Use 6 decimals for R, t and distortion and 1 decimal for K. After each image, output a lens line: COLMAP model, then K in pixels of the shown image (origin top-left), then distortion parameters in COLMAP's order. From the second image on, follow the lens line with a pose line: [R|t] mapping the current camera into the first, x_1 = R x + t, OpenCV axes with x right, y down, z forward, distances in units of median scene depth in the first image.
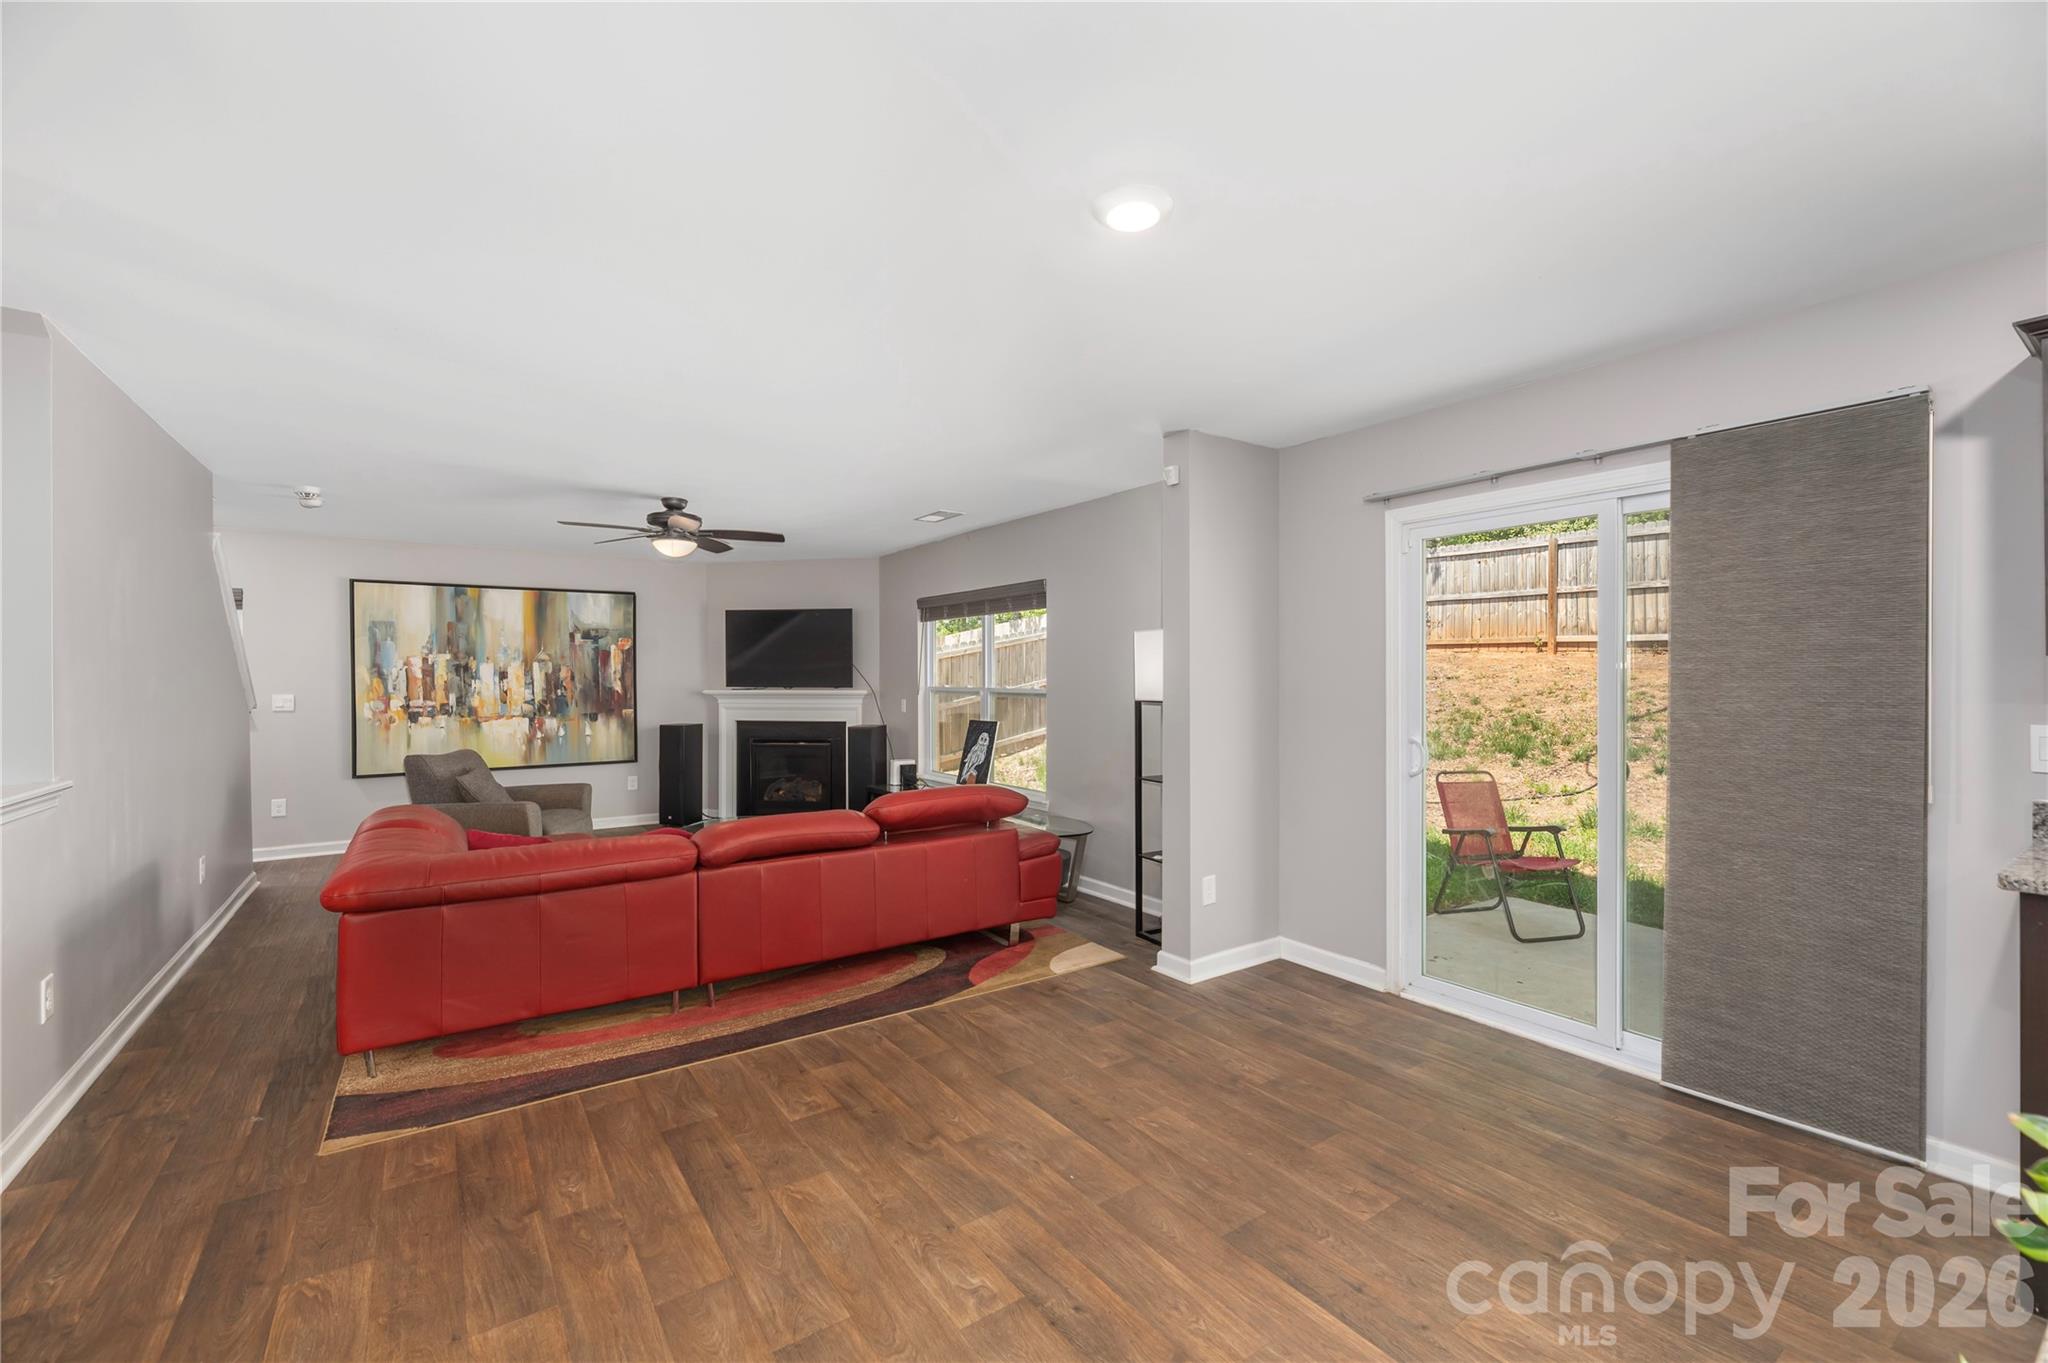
lens RADIAL K [[852.2, 0, 1045.3], [0, 852.2, 672.7], [0, 0, 1]] dist [0.017574, -0.000161]
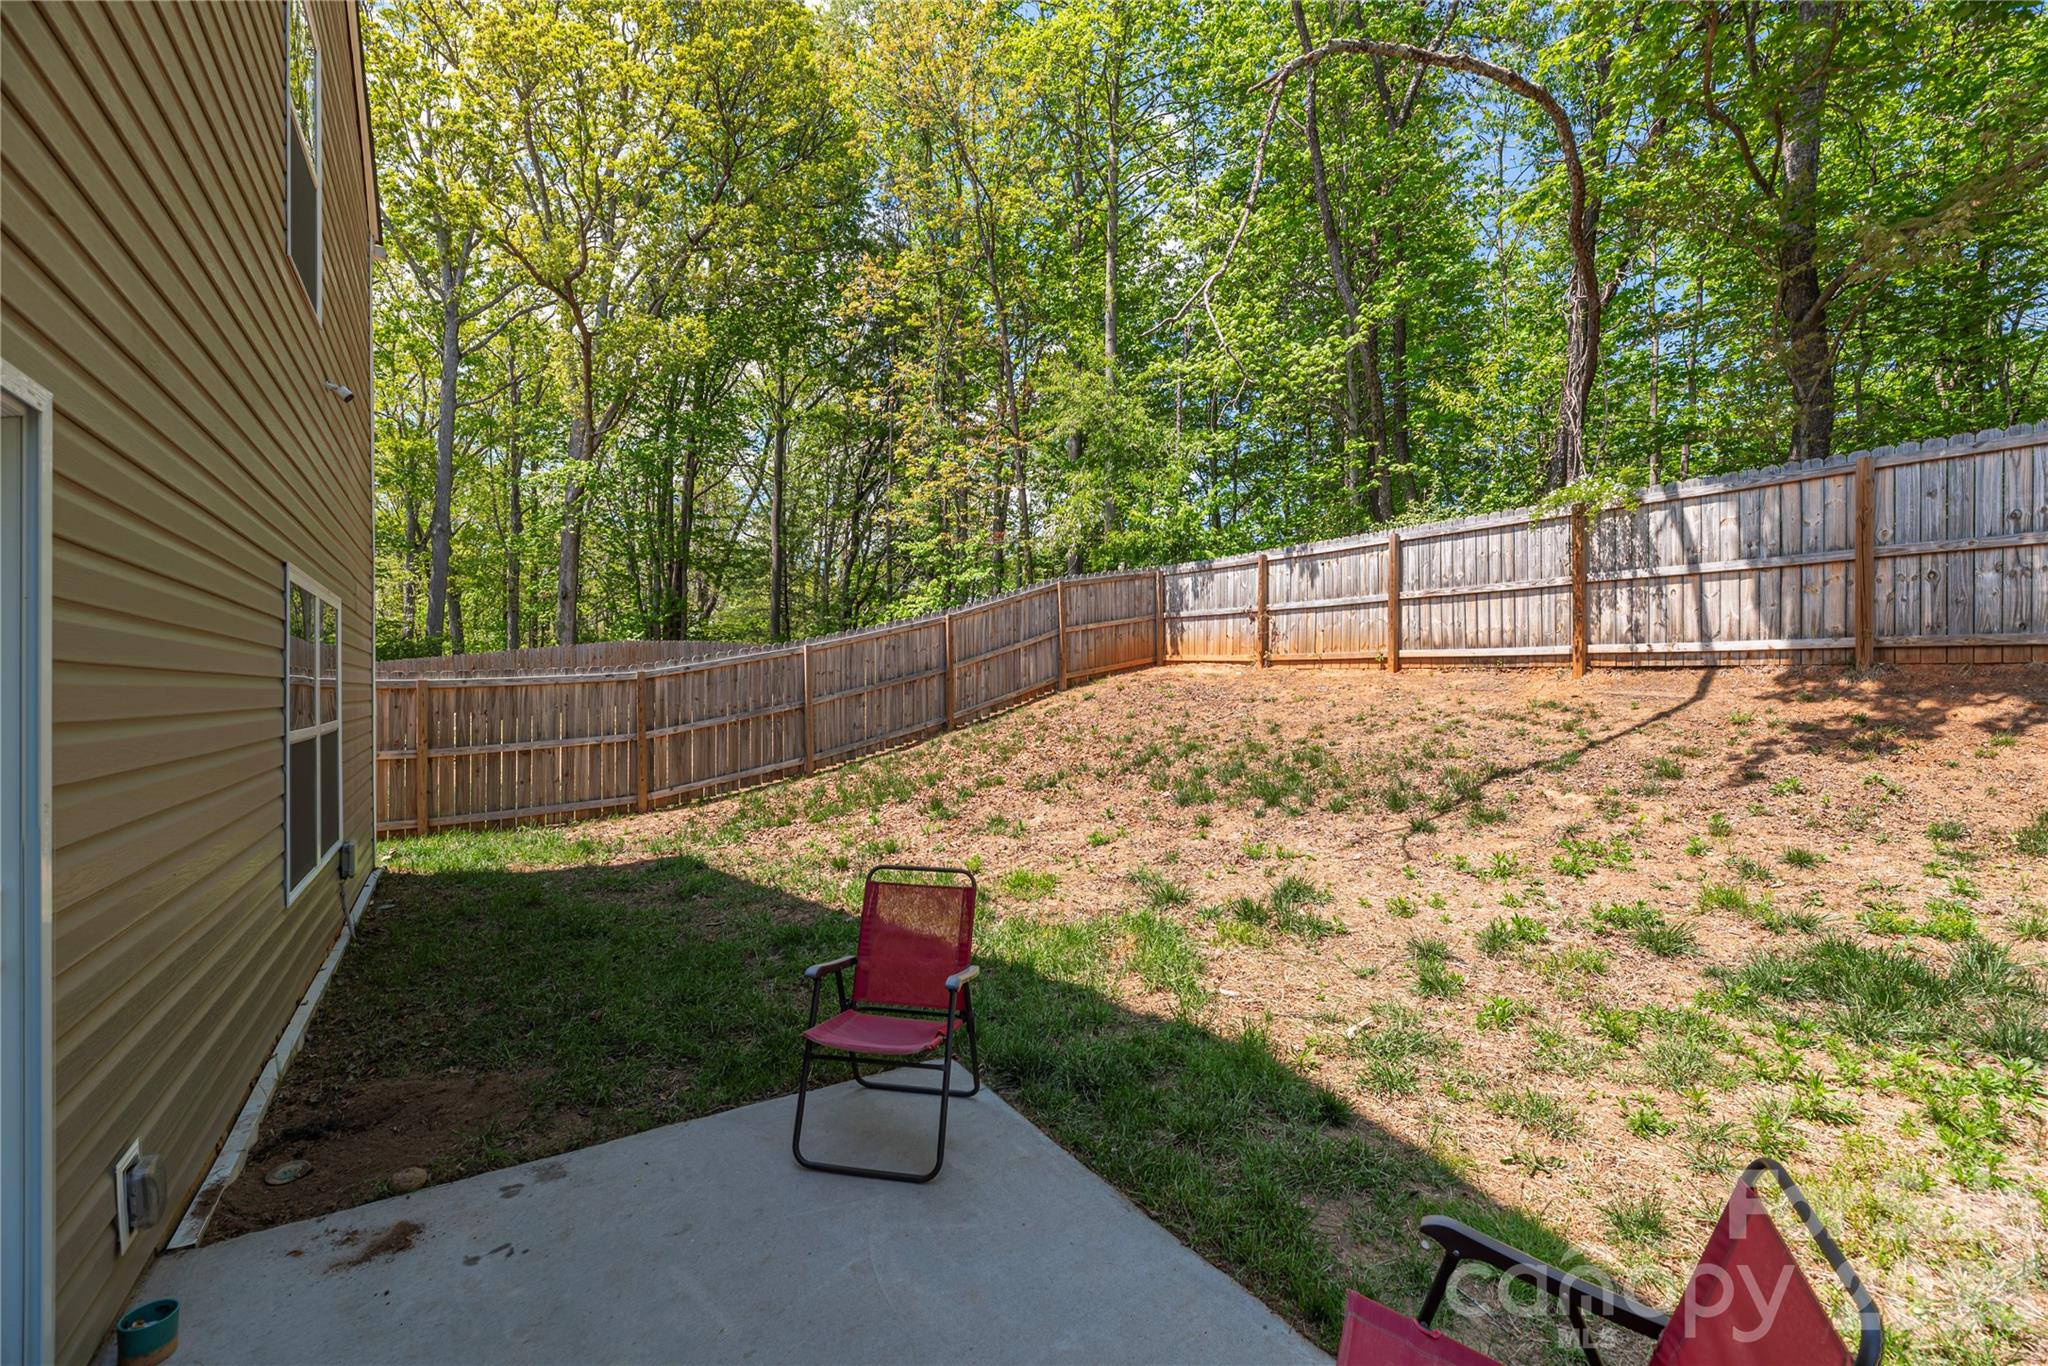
lens RADIAL K [[839.6, 0, 1042.3], [0, 839.6, 695.2], [0, 0, 1]] dist [0.004415, -0.000049]
pose [[0.999693, -0.004063, -0.024435, 0.489601], [0.004367, 0.999914, 0.012386, -0.019442], [0.024382, -0.012489, 0.999625, 0.307256]]
